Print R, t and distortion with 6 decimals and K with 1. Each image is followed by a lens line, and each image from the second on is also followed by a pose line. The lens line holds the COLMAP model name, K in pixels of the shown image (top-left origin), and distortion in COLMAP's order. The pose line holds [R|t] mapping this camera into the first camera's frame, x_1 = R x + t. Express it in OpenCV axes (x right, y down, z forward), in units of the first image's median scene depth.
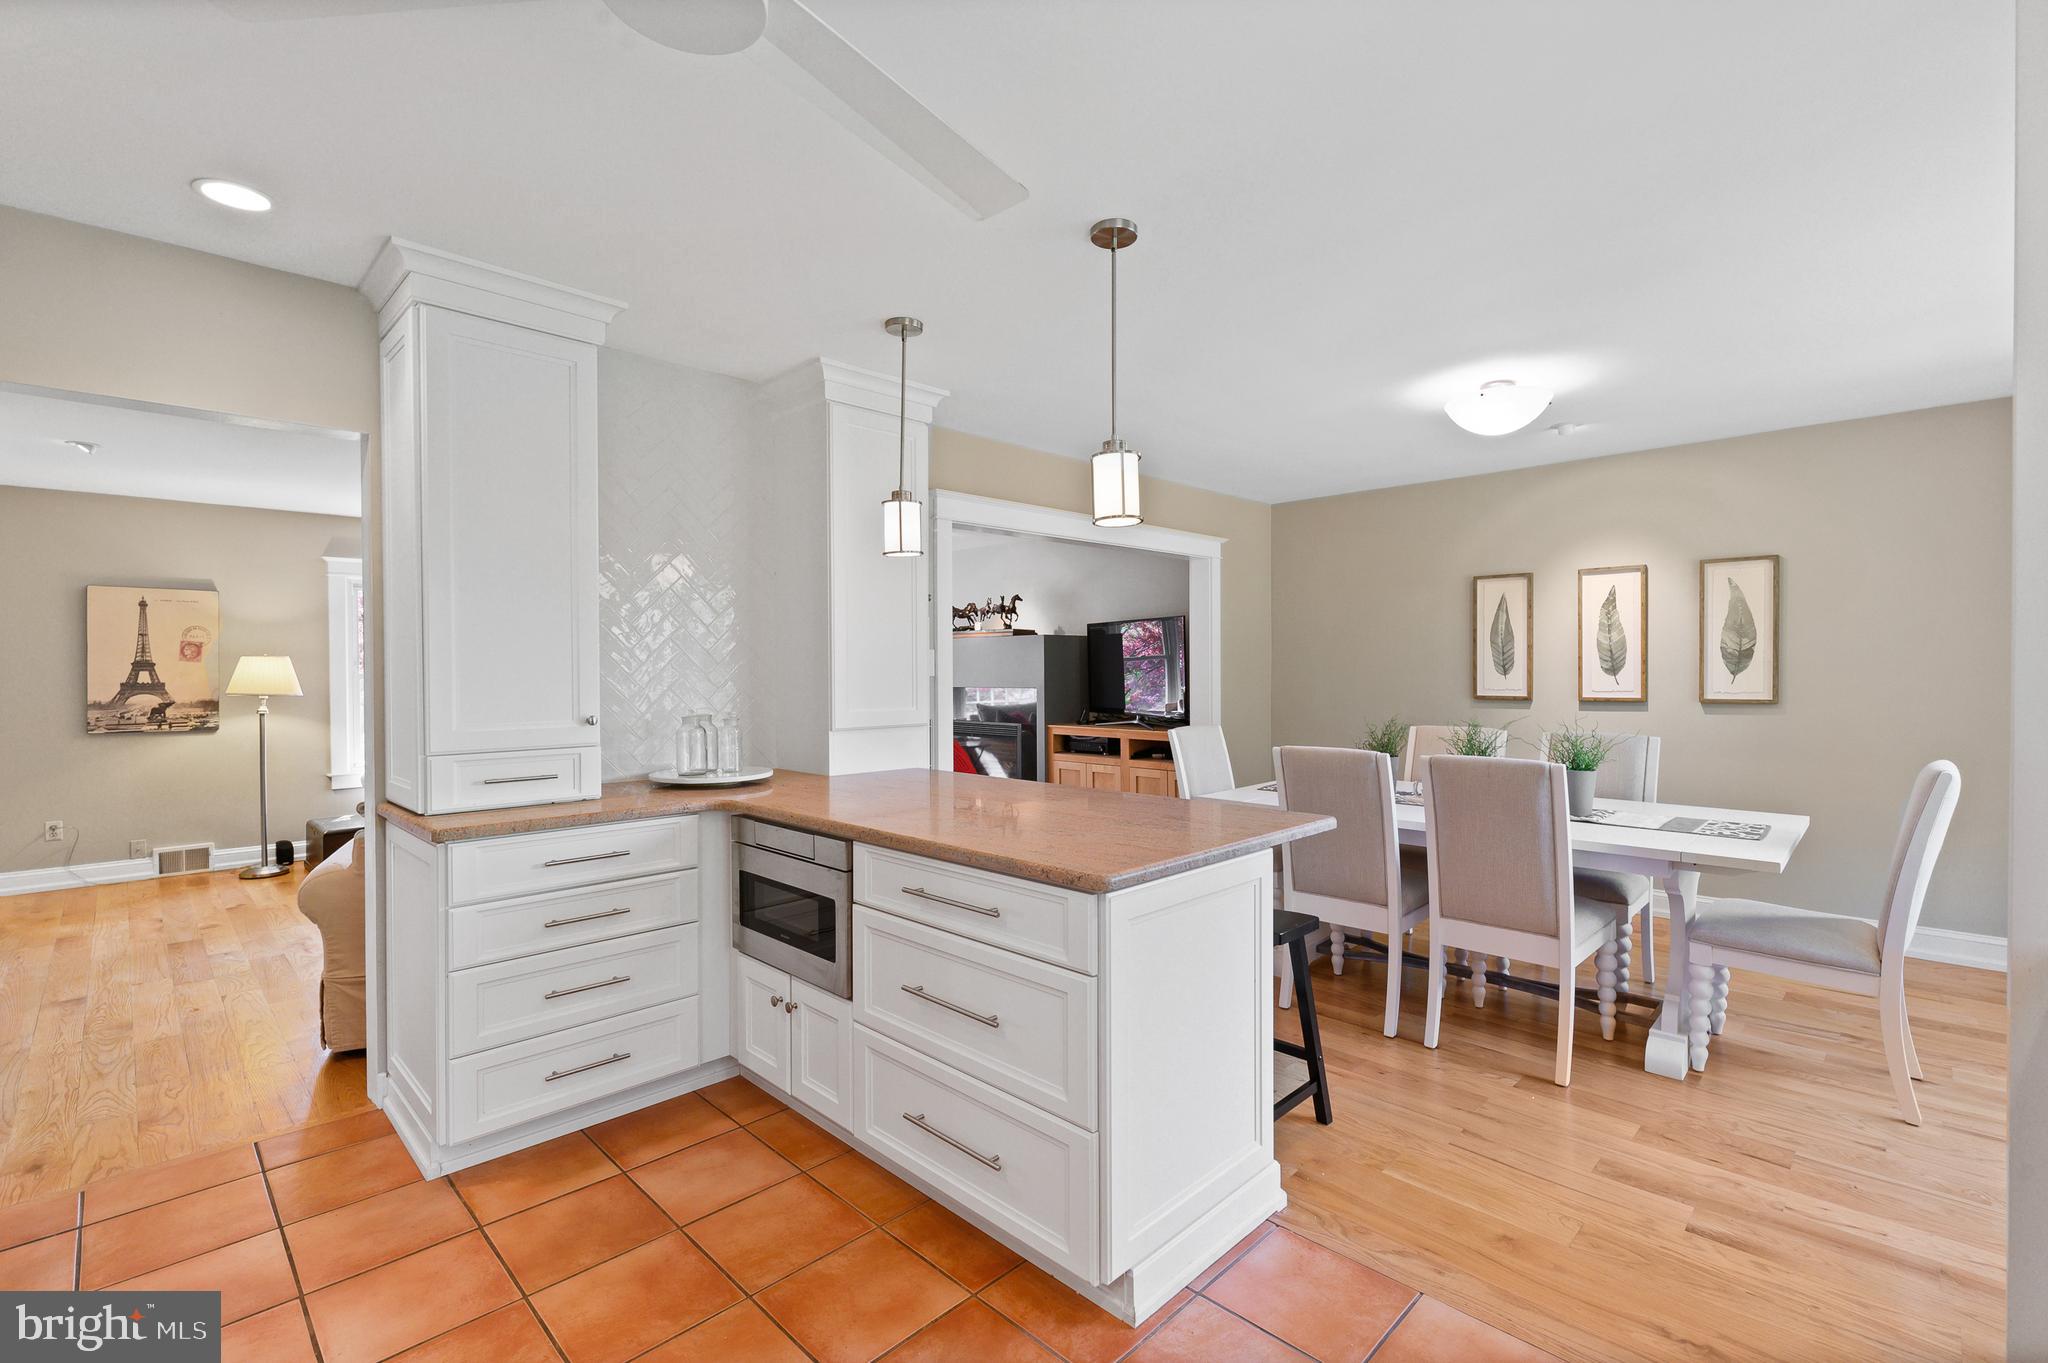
lens RADIAL K [[908.4, 0, 1019.5], [0, 908.4, 677.5], [0, 0, 1]] dist [-0.001613, -0.000177]
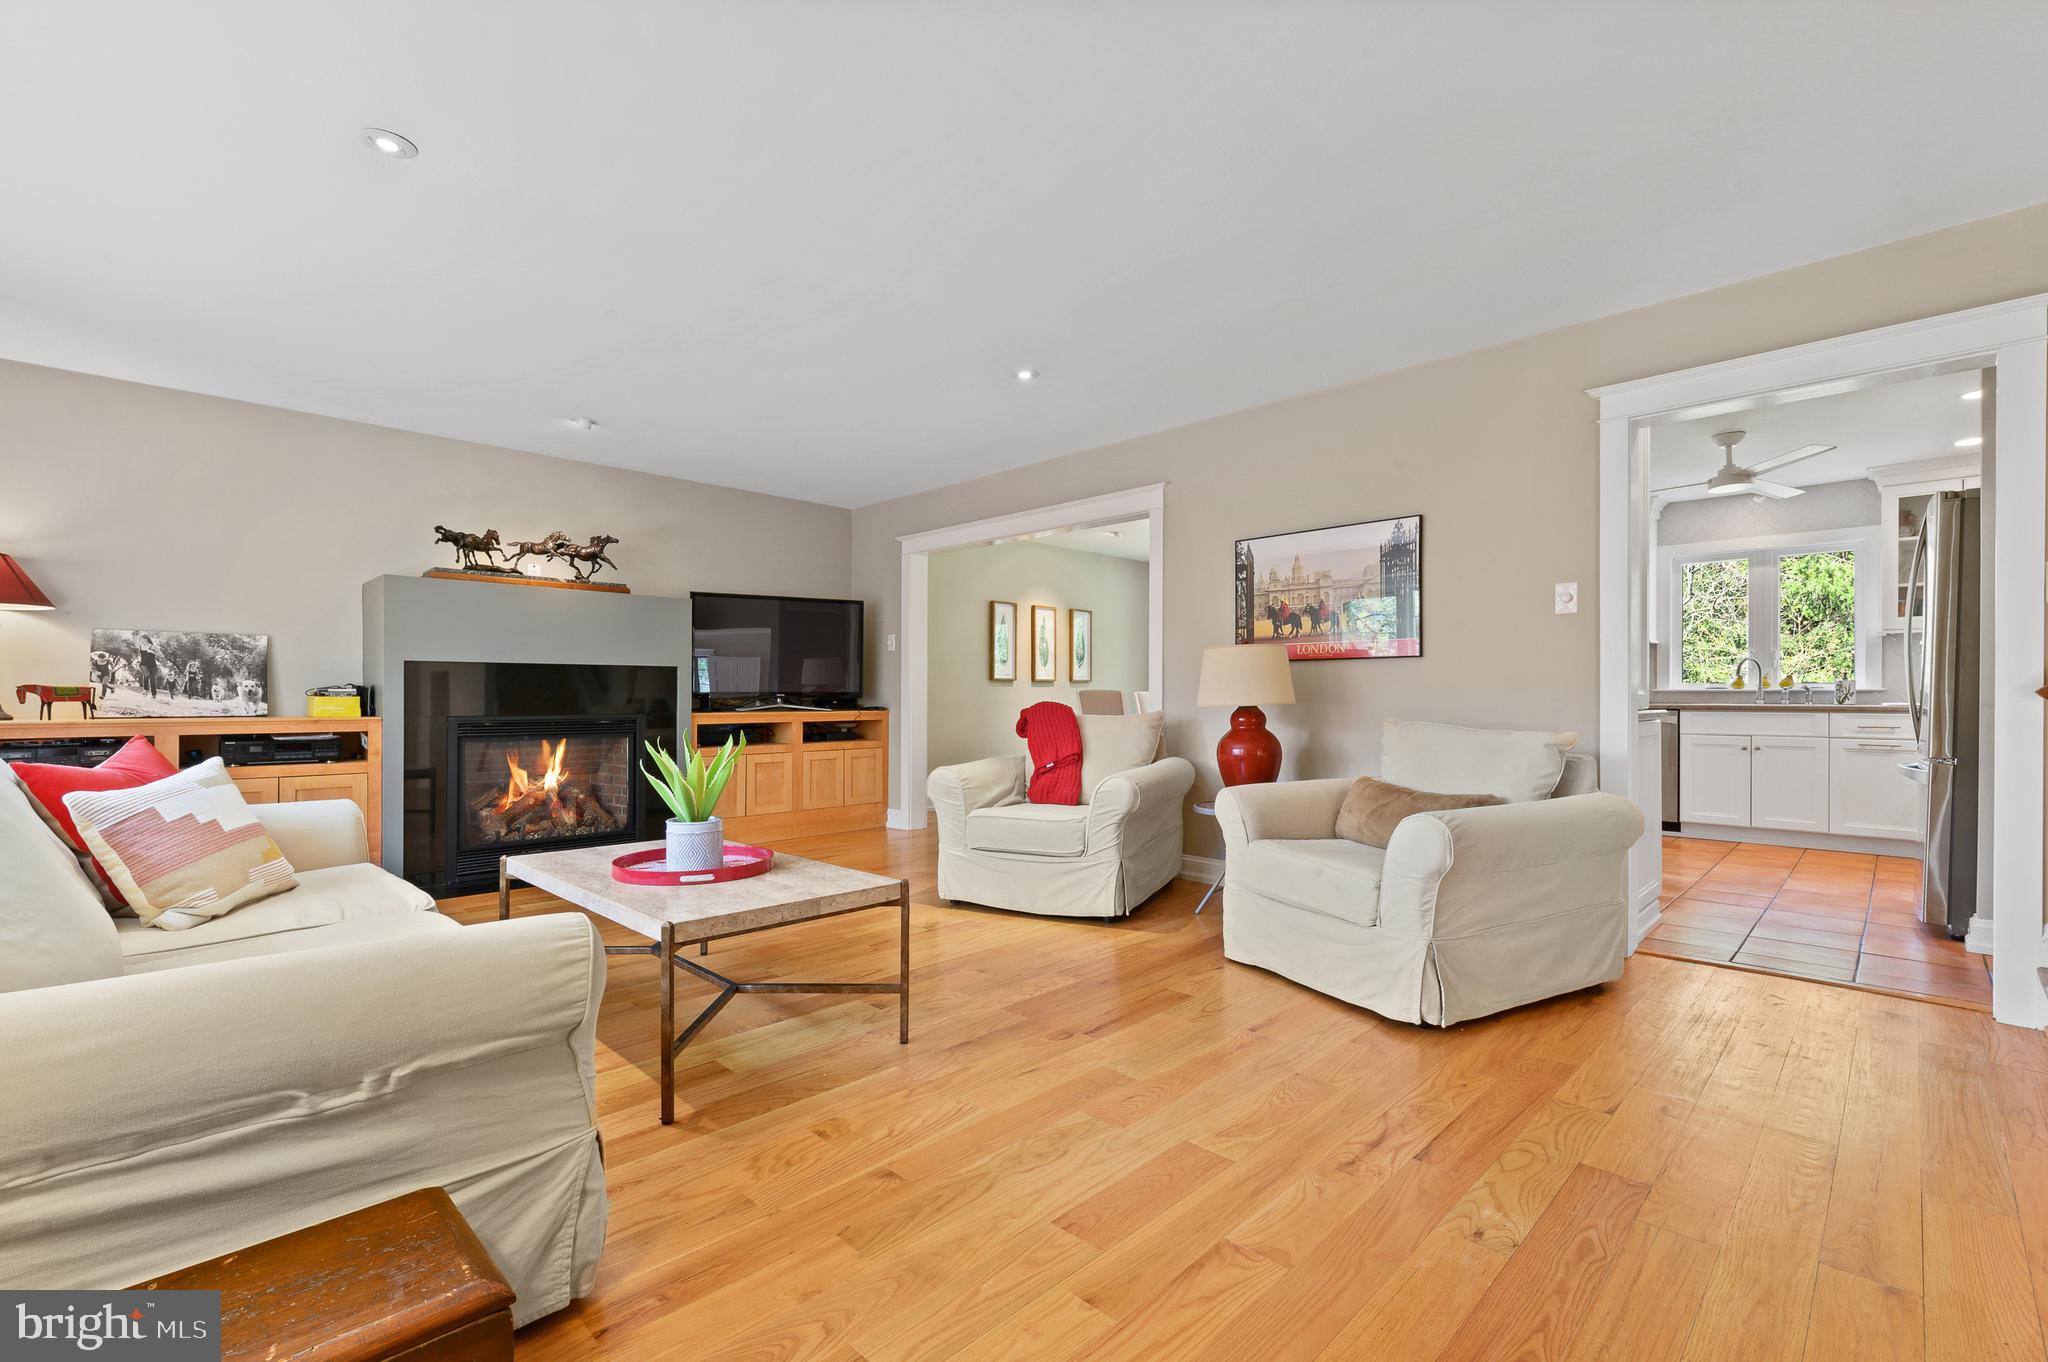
lens RADIAL K [[896.4, 0, 1024.1], [0, 896.4, 692.8], [0, 0, 1]] dist [0.000993, -0.000130]
pose [[-0.007026, 0.008444, 0.999940, -0.943169], [0.007820, 0.999934, -0.008389, 0.054073], [-0.999945, 0.007761, -0.007091, 0.894361]]
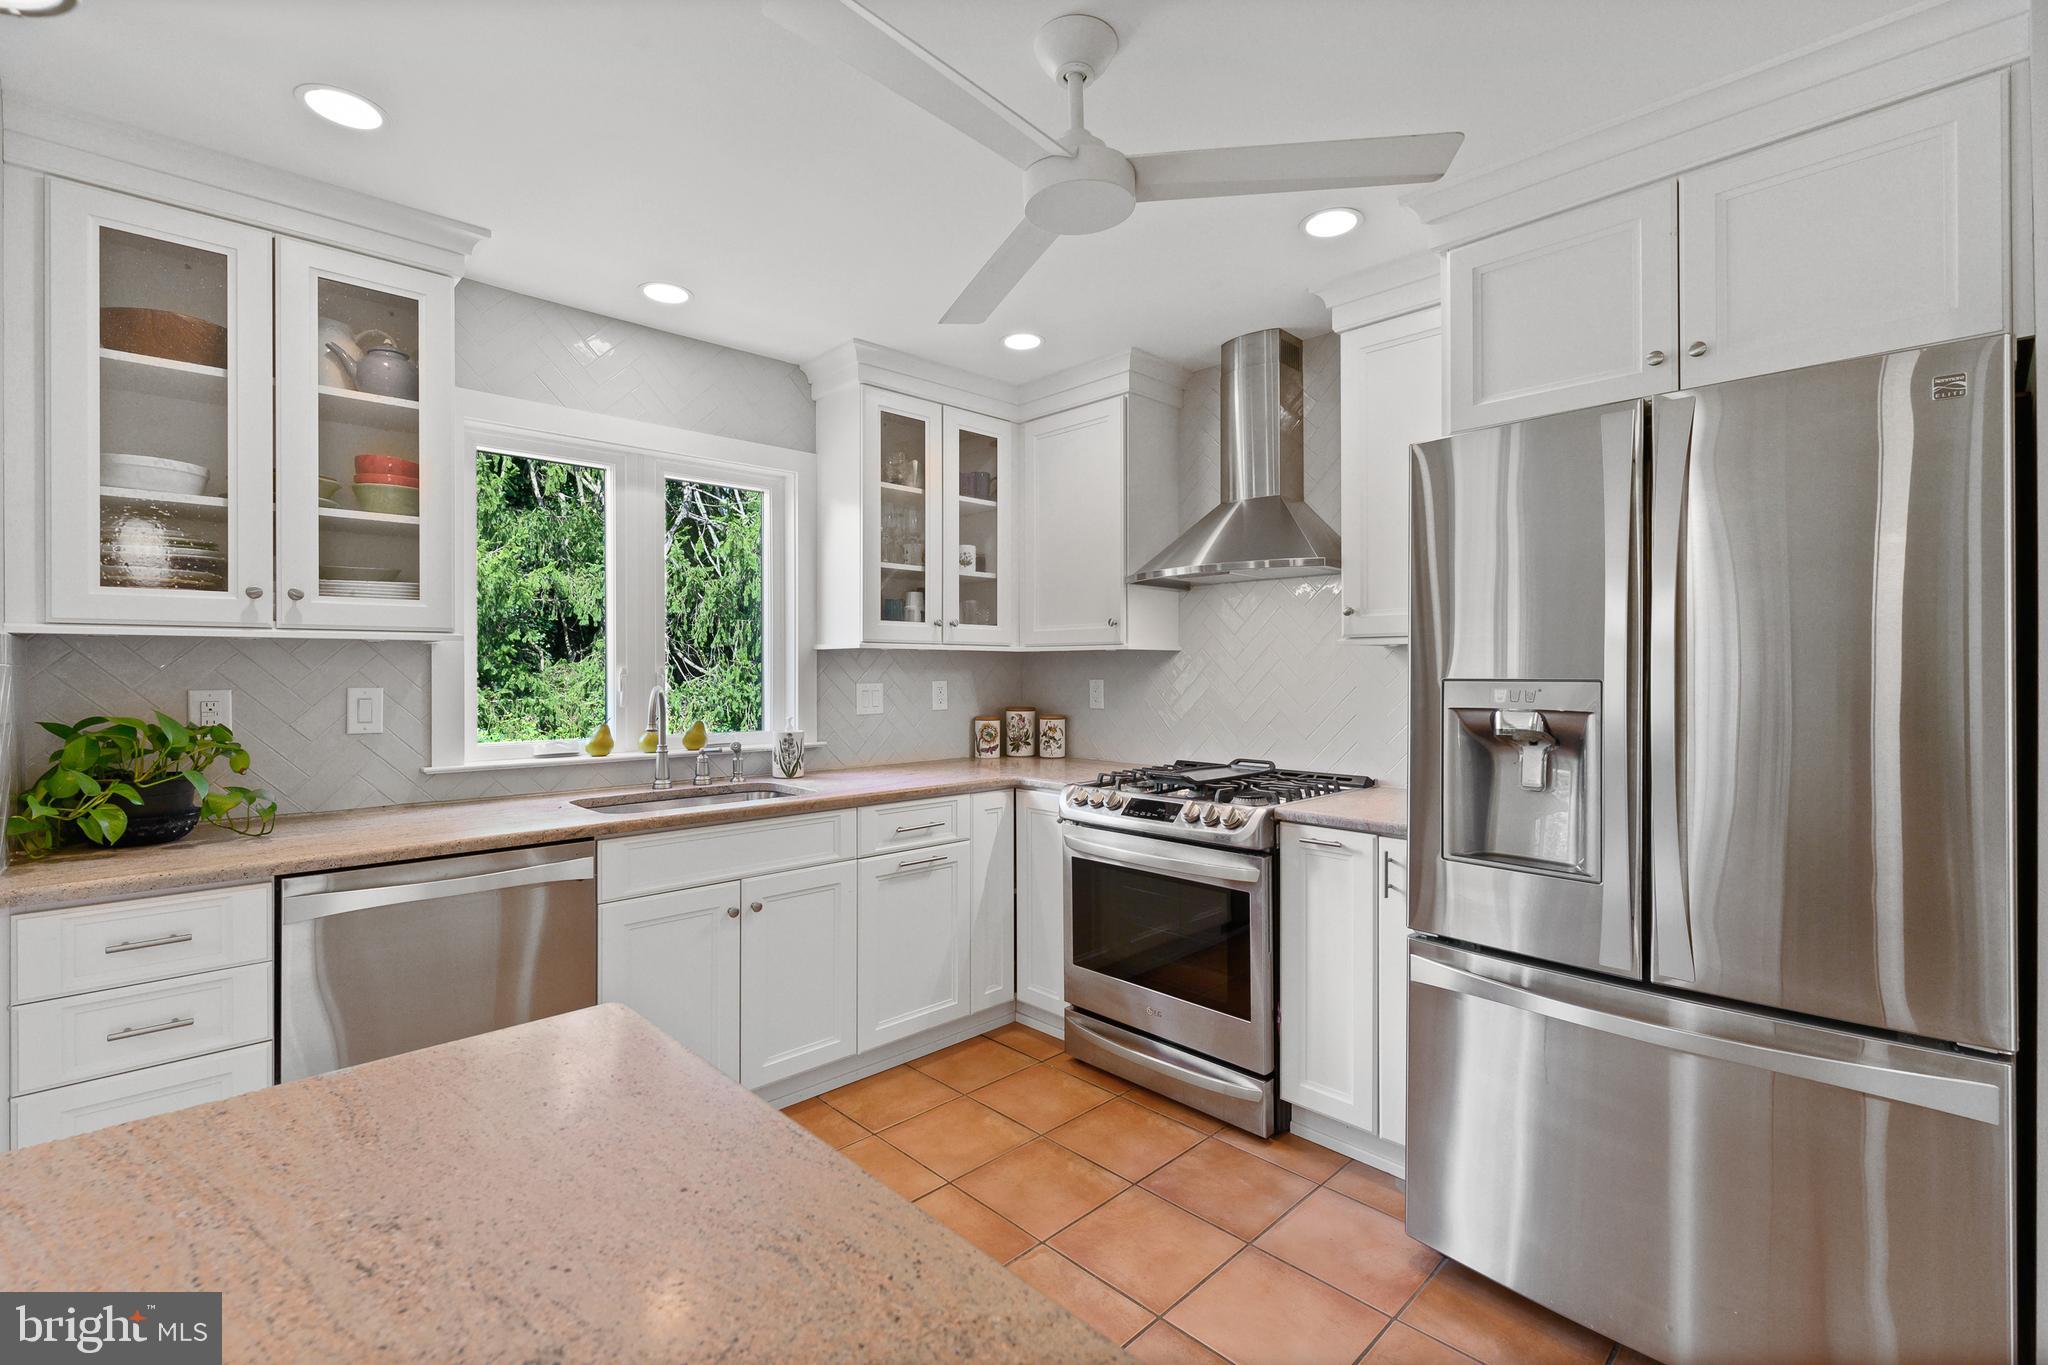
lens RADIAL K [[905.3, 0, 1024.9], [0, 905.3, 671.2], [0, 0, 1]] dist [0.002076, 0.000308]
pose [[-0.999856, 0.008811, 0.014477, -0.059741], [0.008940, 0.999921, 0.008849, -0.002458], [-0.014398, 0.008977, -0.999856, 0.489292]]
